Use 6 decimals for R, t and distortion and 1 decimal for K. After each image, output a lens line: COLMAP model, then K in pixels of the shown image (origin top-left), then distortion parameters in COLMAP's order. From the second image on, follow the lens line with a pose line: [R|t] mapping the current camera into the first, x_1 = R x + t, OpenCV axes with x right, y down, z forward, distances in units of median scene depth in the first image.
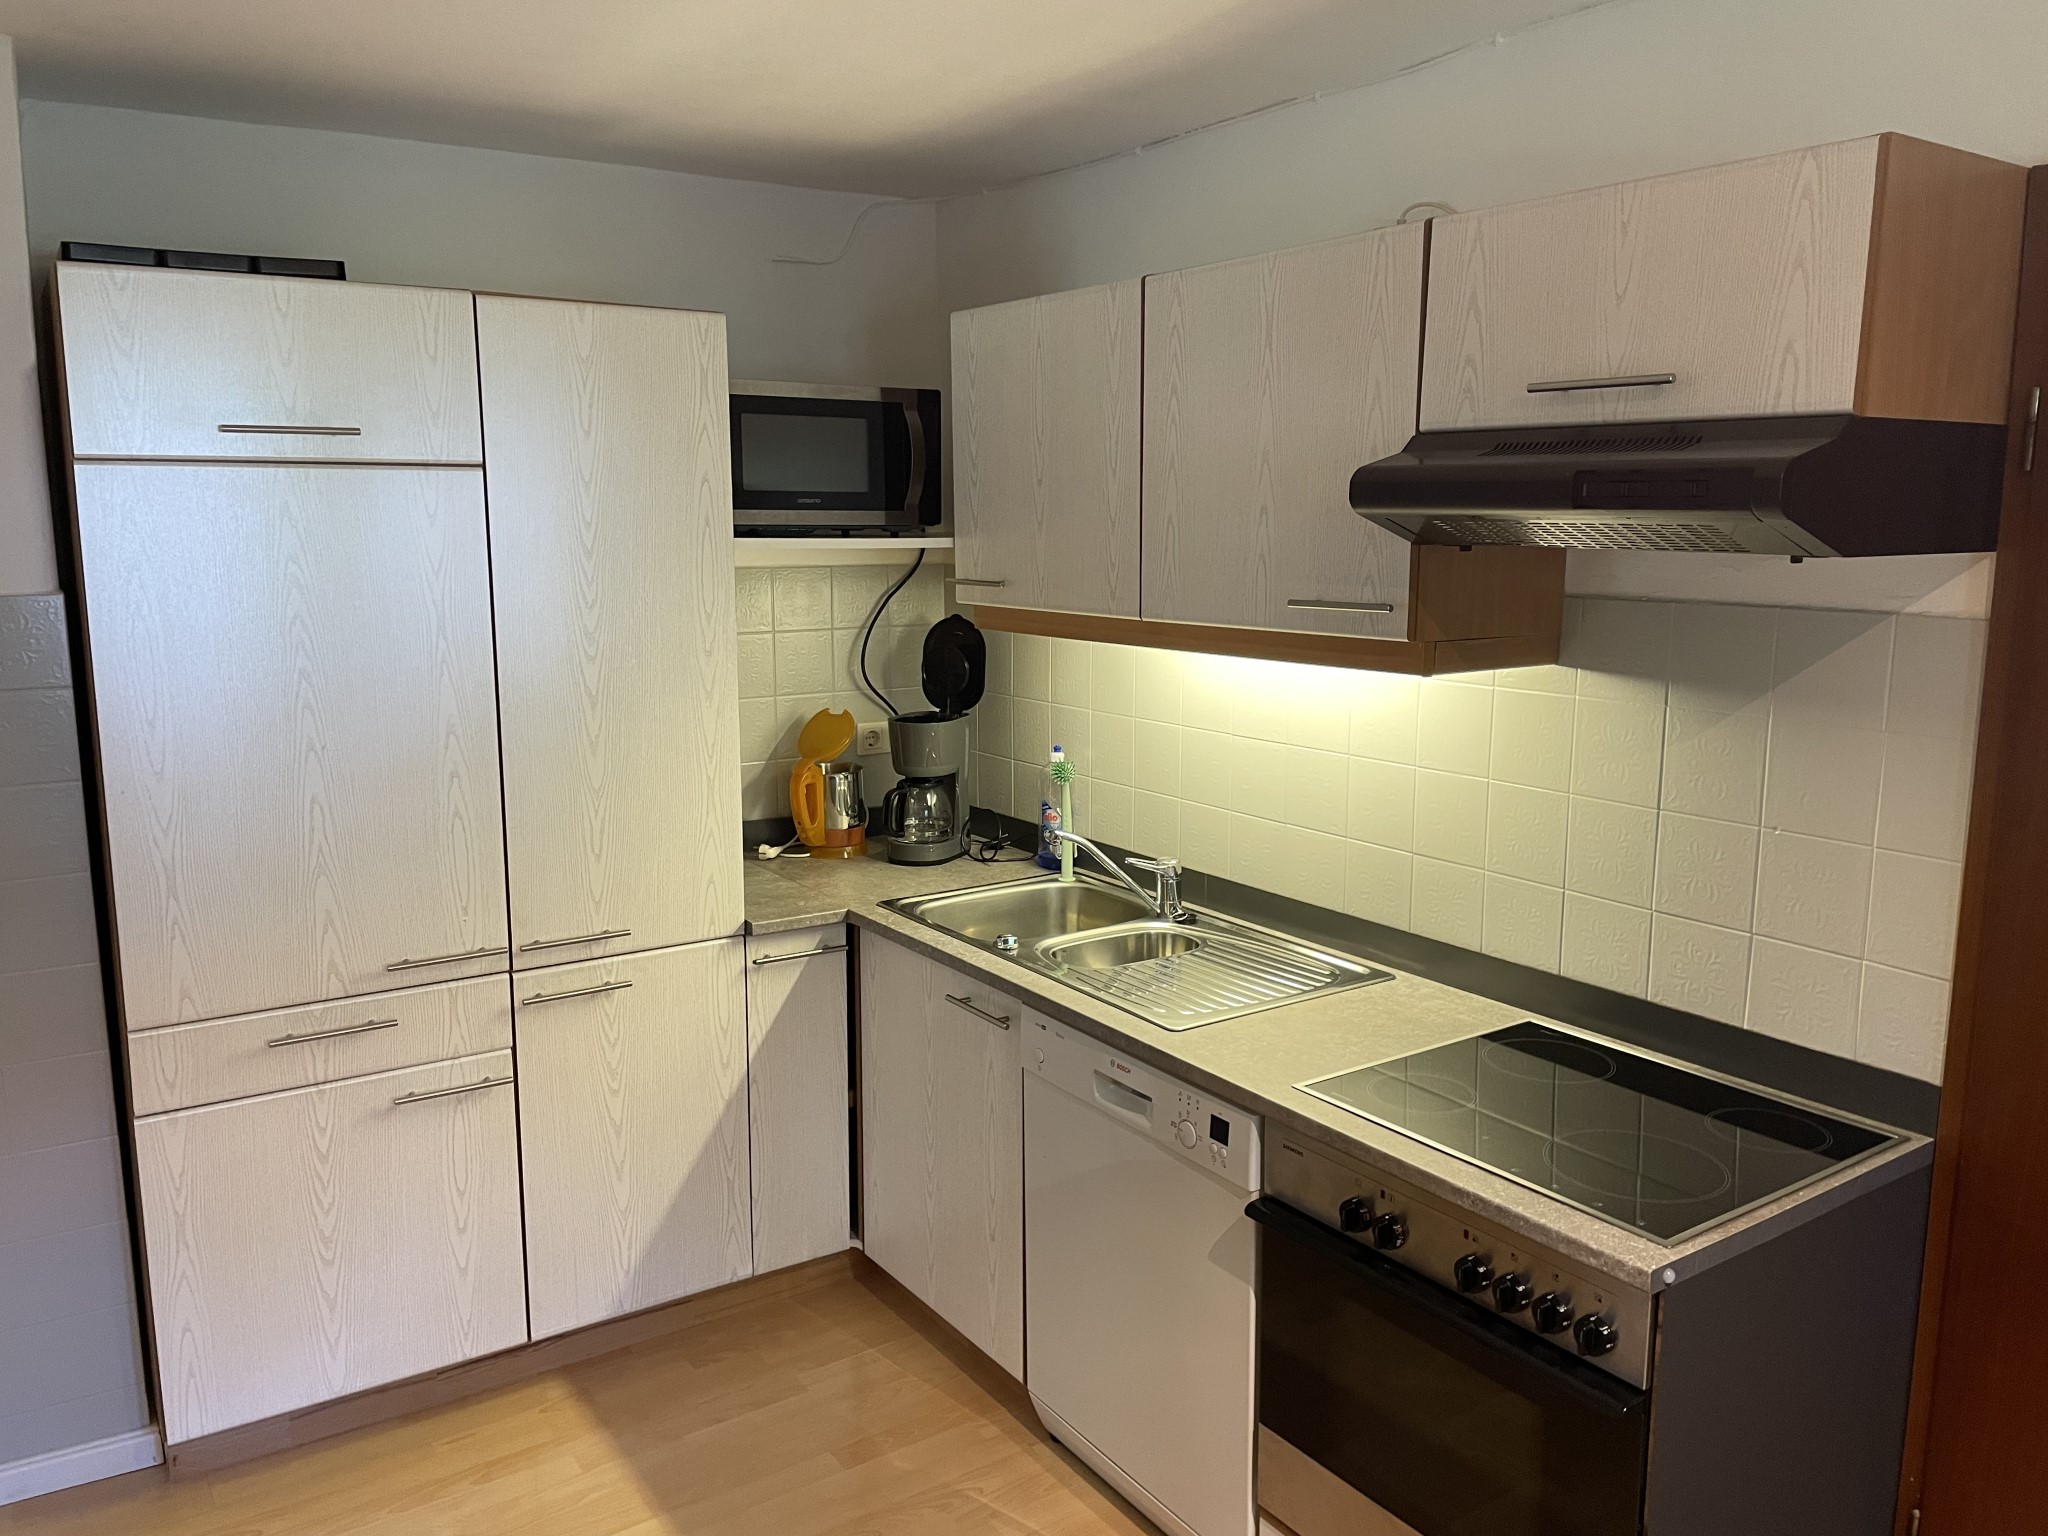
lens RADIAL K [[1545.7, 0, 1008.6], [0, 1545.7, 754.8], [0, 0, 1]] dist [0.098521, -0.132138]
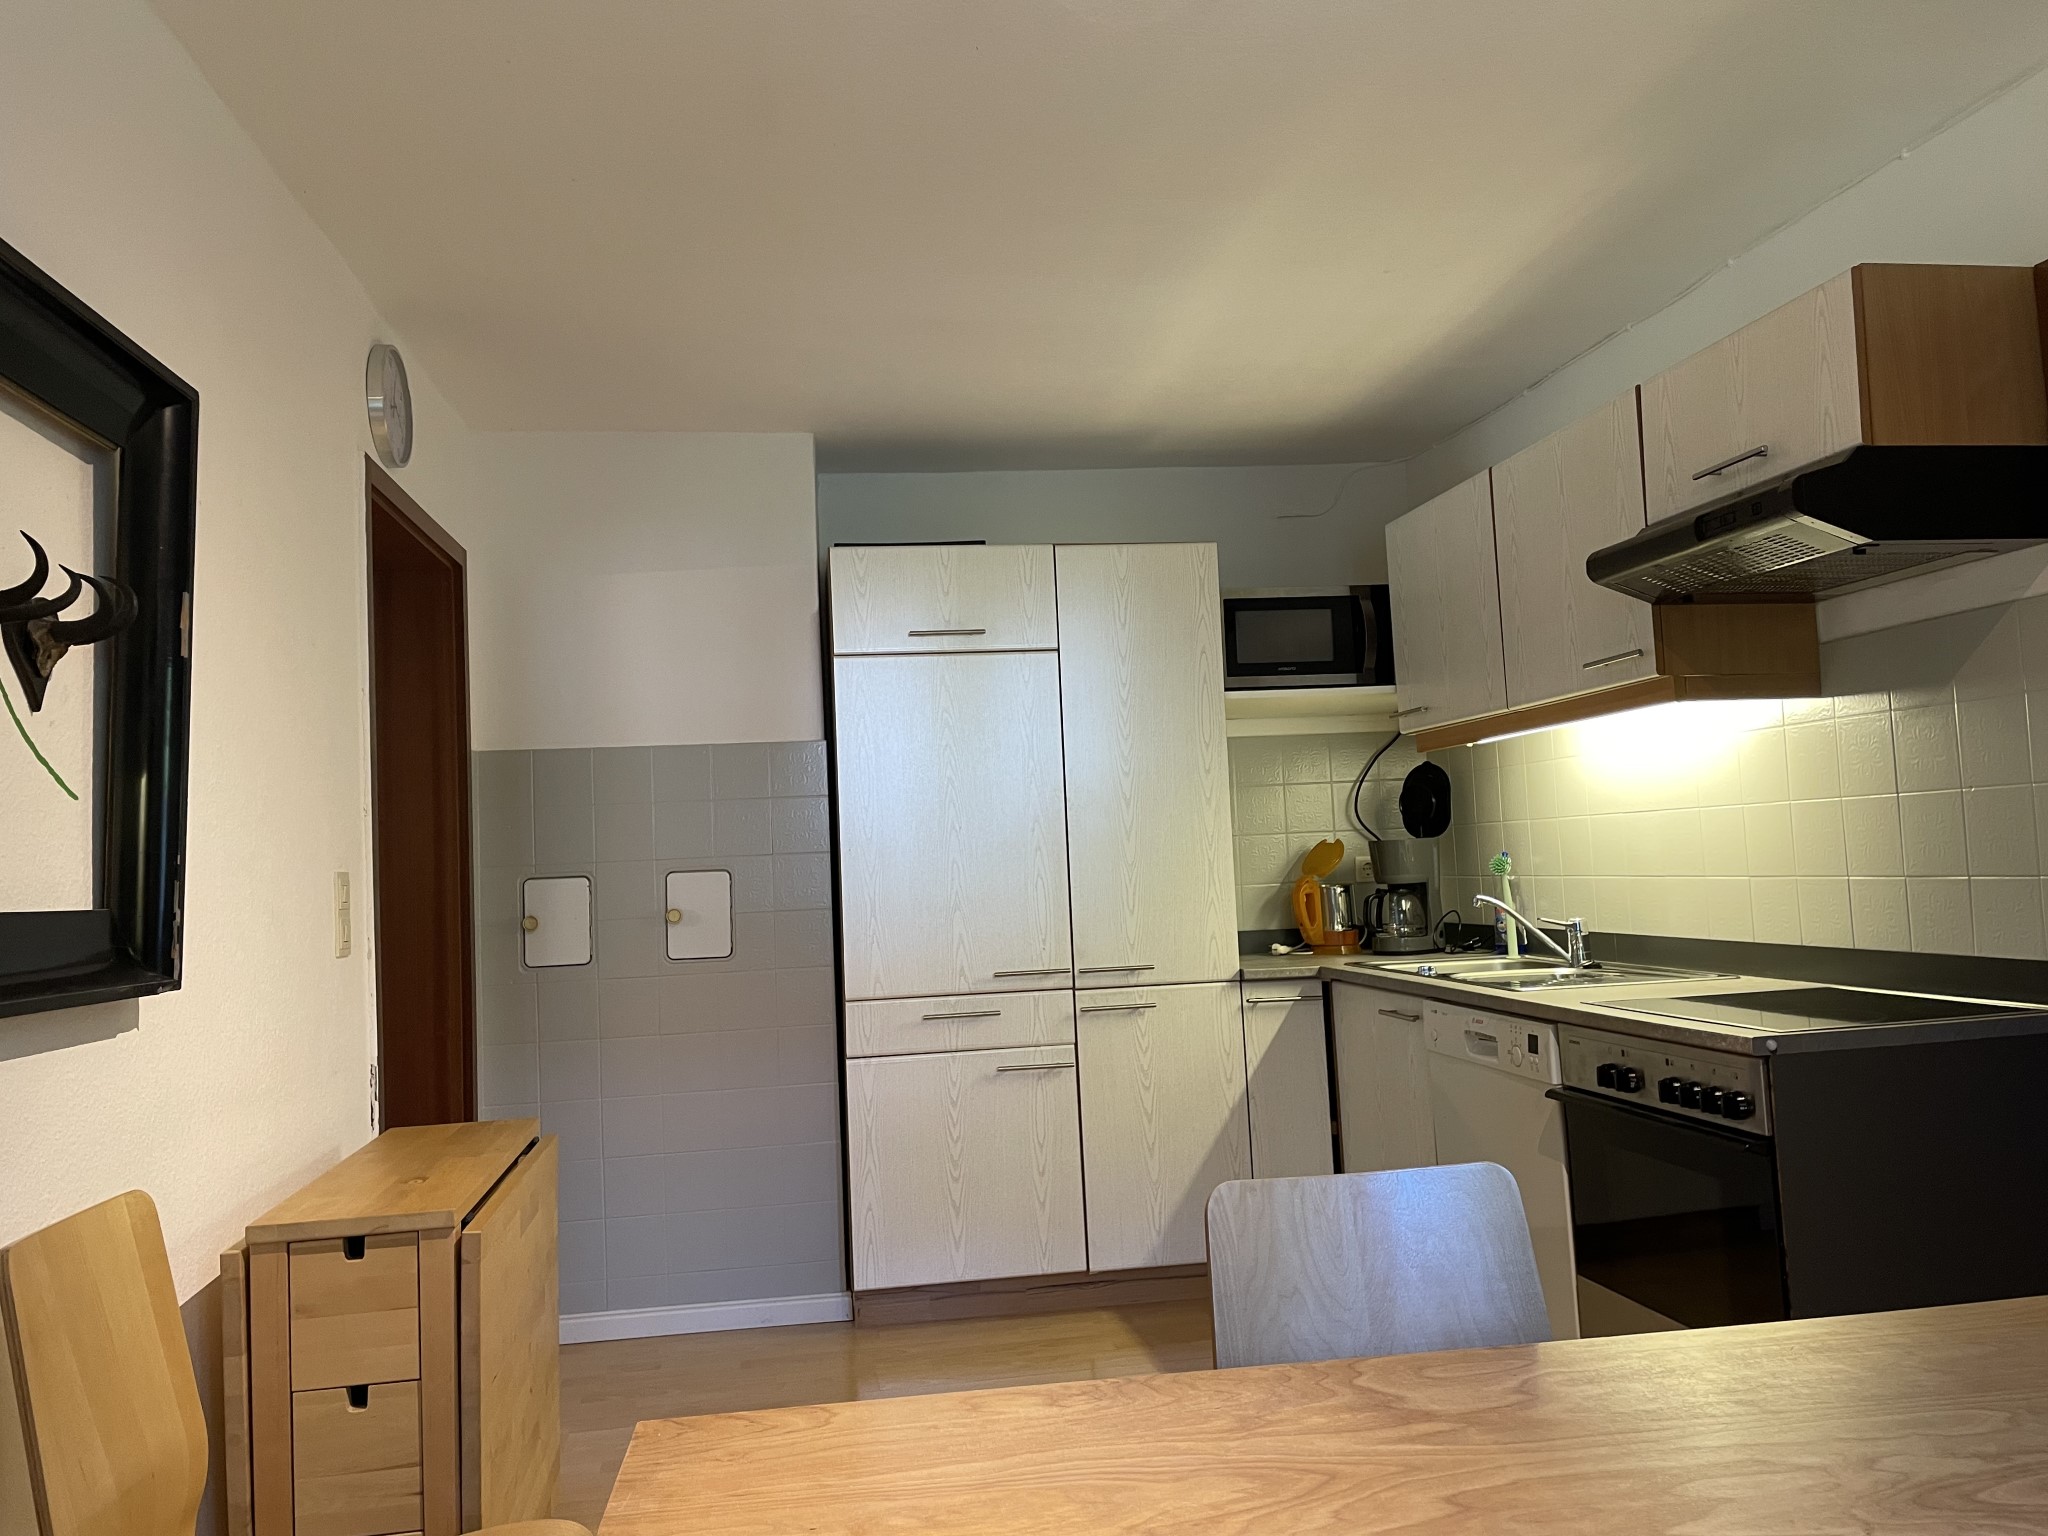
lens RADIAL K [[1545.7, 0, 1008.6], [0, 1545.7, 754.8], [0, 0, 1]] dist [0.098521, -0.132138]
pose [[0.904281, -0.070430, -0.421089, 0.265350], [-0.024702, 0.976016, -0.216291, 0.256426], [0.426224, 0.205990, 0.880853, -0.362563]]
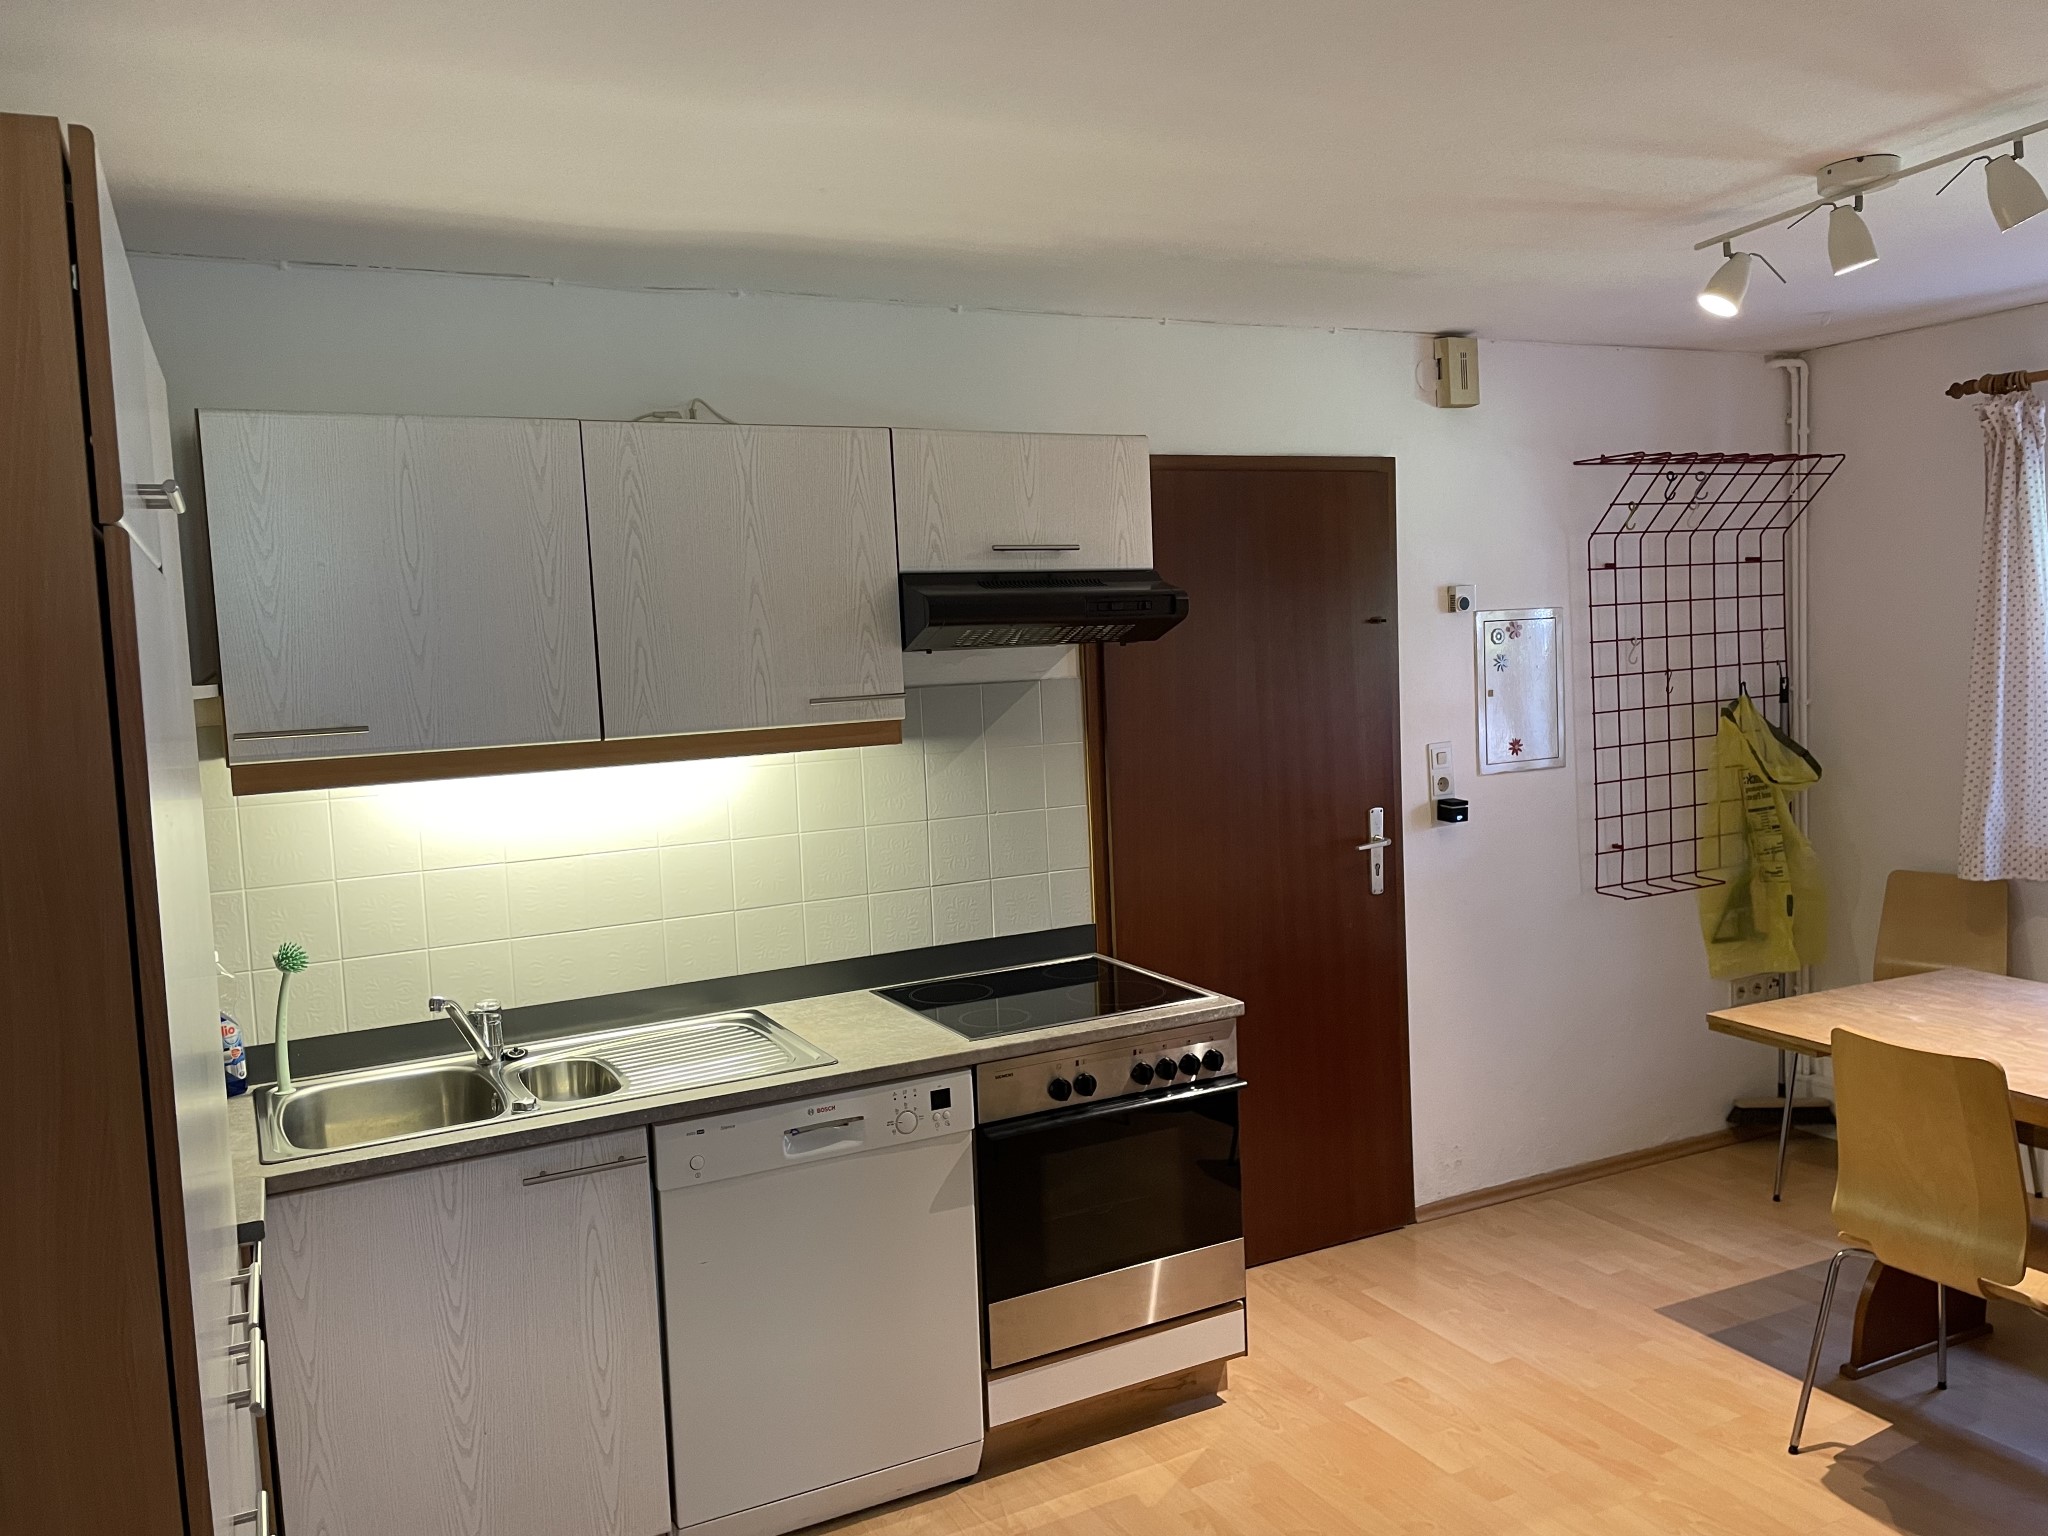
lens RADIAL K [[1545.7, 0, 1008.6], [0, 1545.7, 754.8], [0, 0, 1]] dist [0.098521, -0.132138]
pose [[0.122030, -0.076349, 0.989586, -0.945911], [0.200723, 0.978334, 0.050728, -0.078333], [-0.972018, 0.192442, 0.134711, 0.611881]]
